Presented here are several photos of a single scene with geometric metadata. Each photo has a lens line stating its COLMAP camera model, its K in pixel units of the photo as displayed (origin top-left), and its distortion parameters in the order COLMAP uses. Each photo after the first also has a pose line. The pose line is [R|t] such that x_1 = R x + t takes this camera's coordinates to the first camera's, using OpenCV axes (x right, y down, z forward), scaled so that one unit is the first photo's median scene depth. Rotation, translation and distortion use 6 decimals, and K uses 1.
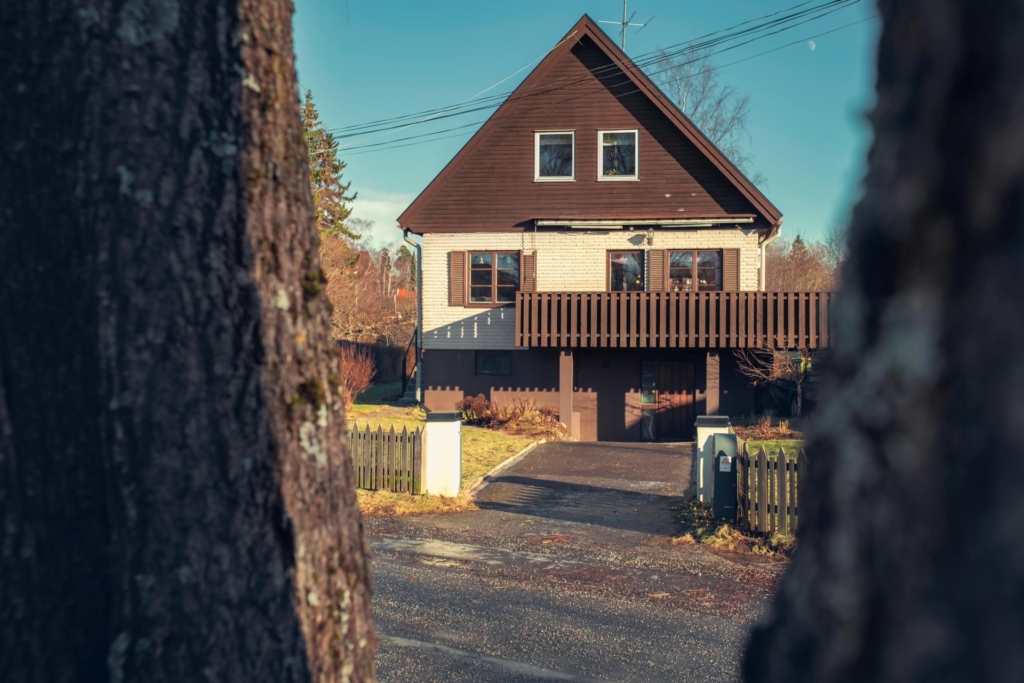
lens RADIAL K [[1140.9, 0, 542.9], [0, 1140.9, 276.0], [0, 0, 1]] dist [-0.008747, -0.001959]
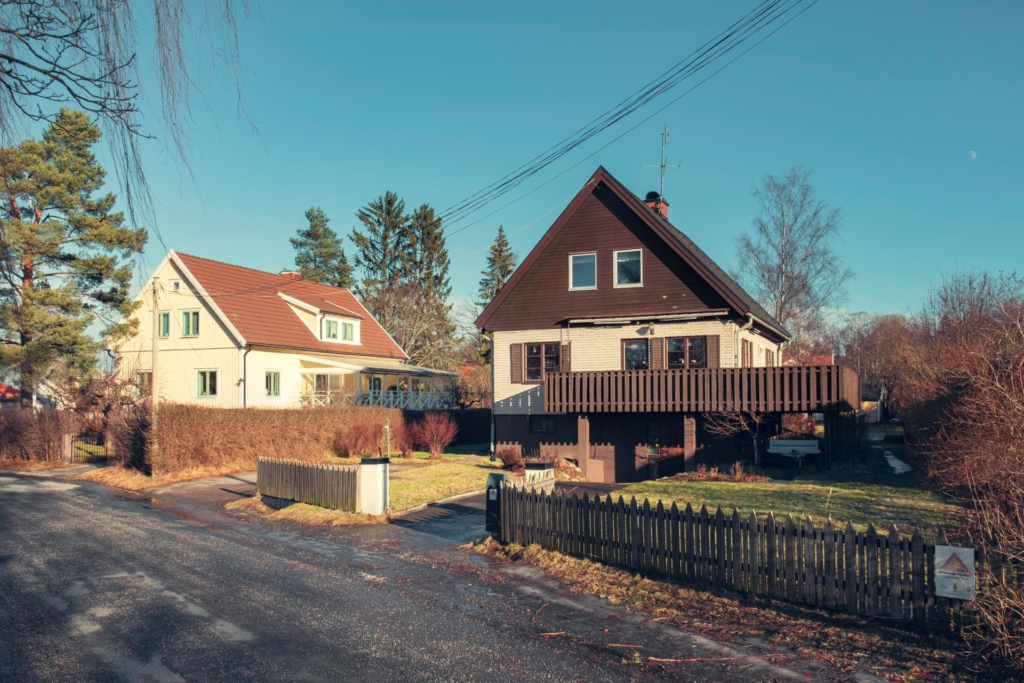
lens RADIAL K [[877.5, 0, 512.0], [0, 877.5, 341.5], [0, 0, 1]] dist [0.004743, 0.000349]
pose [[0.964103, -0.031374, -0.263668, 0.205619], [0.026553, 0.999409, -0.021832, -0.001197], [0.264197, 0.014048, 0.964367, -0.029126]]
